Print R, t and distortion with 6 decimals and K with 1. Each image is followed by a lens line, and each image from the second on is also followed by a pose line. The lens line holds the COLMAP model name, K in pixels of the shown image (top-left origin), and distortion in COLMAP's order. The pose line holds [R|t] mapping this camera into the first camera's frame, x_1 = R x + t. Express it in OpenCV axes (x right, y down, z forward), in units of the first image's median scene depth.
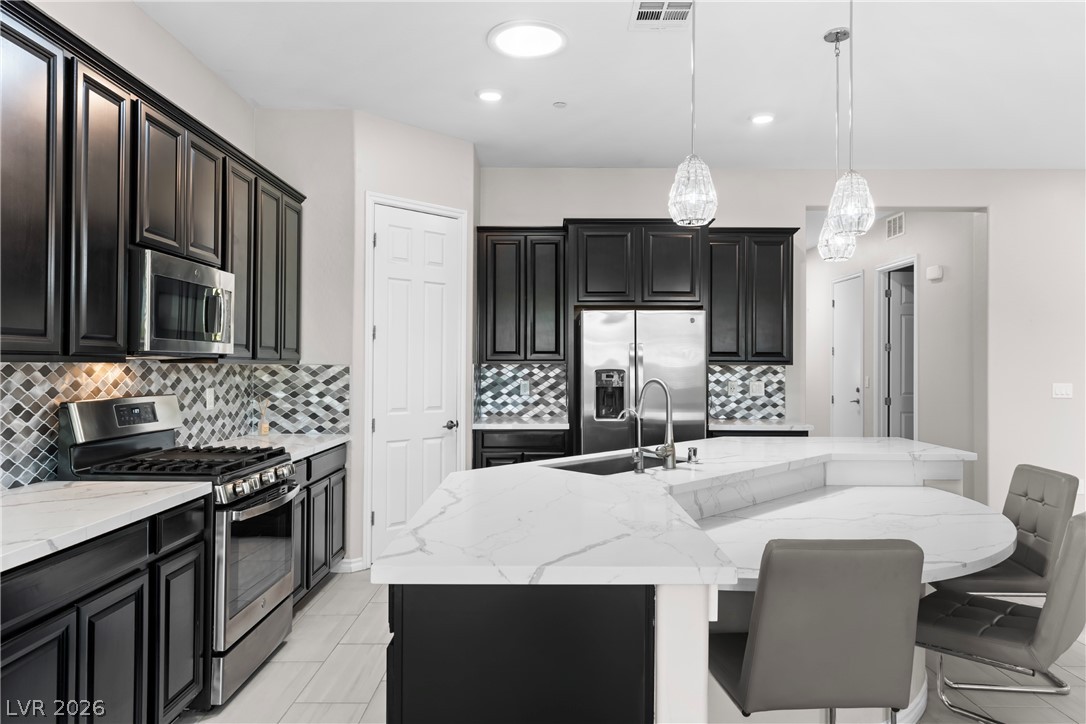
lens RADIAL K [[708.1, 0, 544.1], [0, 708.1, 359.6], [0, 0, 1]] dist [0.001185, 0.005755]
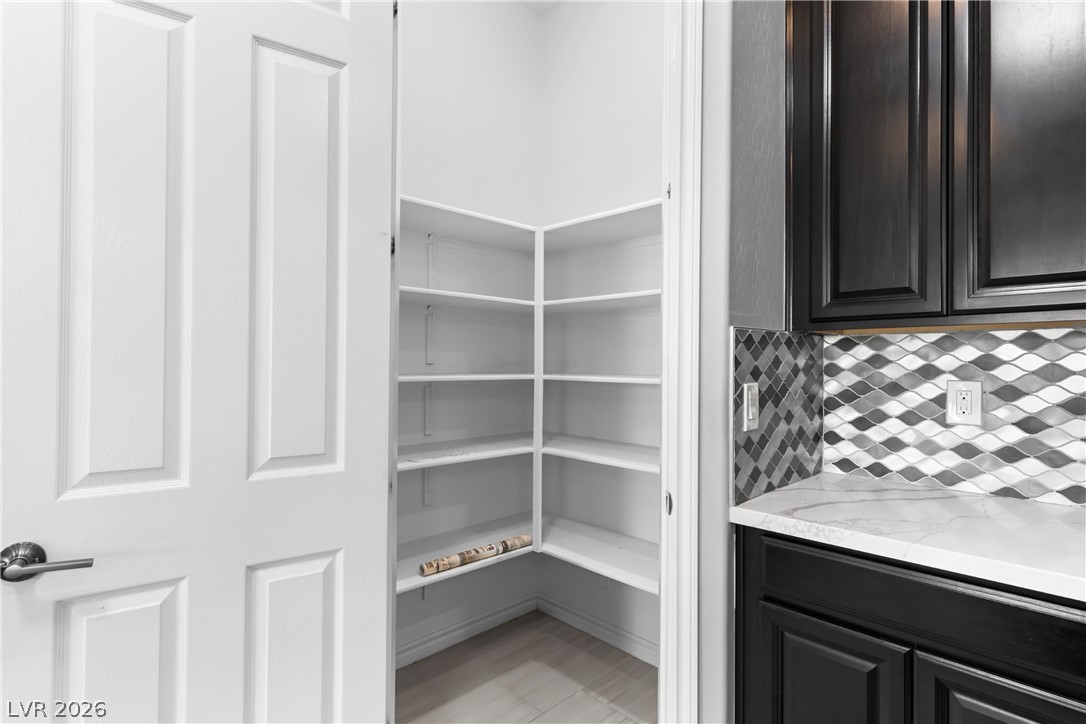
lens RADIAL K [[545.7, 0, 546.6], [0, 545.7, 362.1], [0, 0, 1]] dist [0.012265, -0.001352]
pose [[0.700911, -0.001275, -0.713248, 0.019587], [0.000855, 0.999999, -0.000948, 0.020861], [0.713249, 0.000055, 0.700911, 0.679604]]
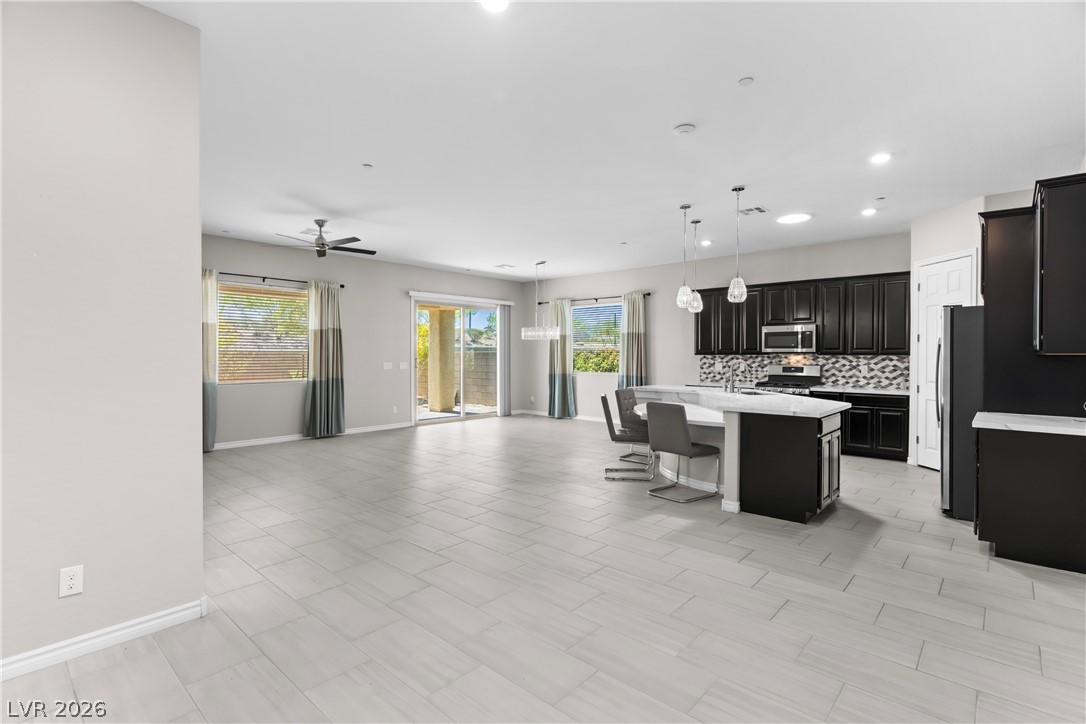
lens RADIAL K [[512.6, 0, 543.0], [0, 512.6, 358.8], [0, 0, 1]] dist [0.001383, 0.001316]
pose [[-0.669839, -0.000839, -0.742506, 1.097002], [-0.000292, 1.000000, -0.000866, 0.013170], [0.742507, -0.000363, -0.669839, 0.924457]]
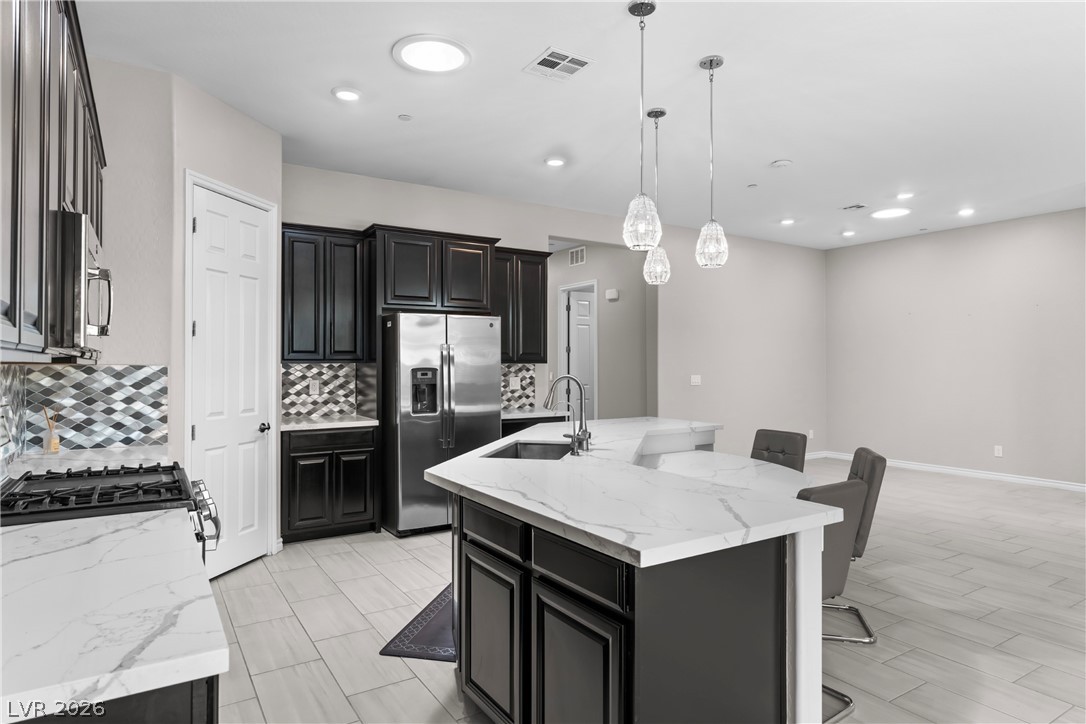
lens RADIAL K [[629.2, 0, 543.8], [0, 629.2, 360.0], [0, 0, 1]] dist [-0.007122, 0.007216]
pose [[0.841976, -0.000905, 0.539514, -0.234110], [0.000306, 0.999999, 0.001200, 0.000341], [-0.539515, -0.000845, 0.841976, 0.075458]]
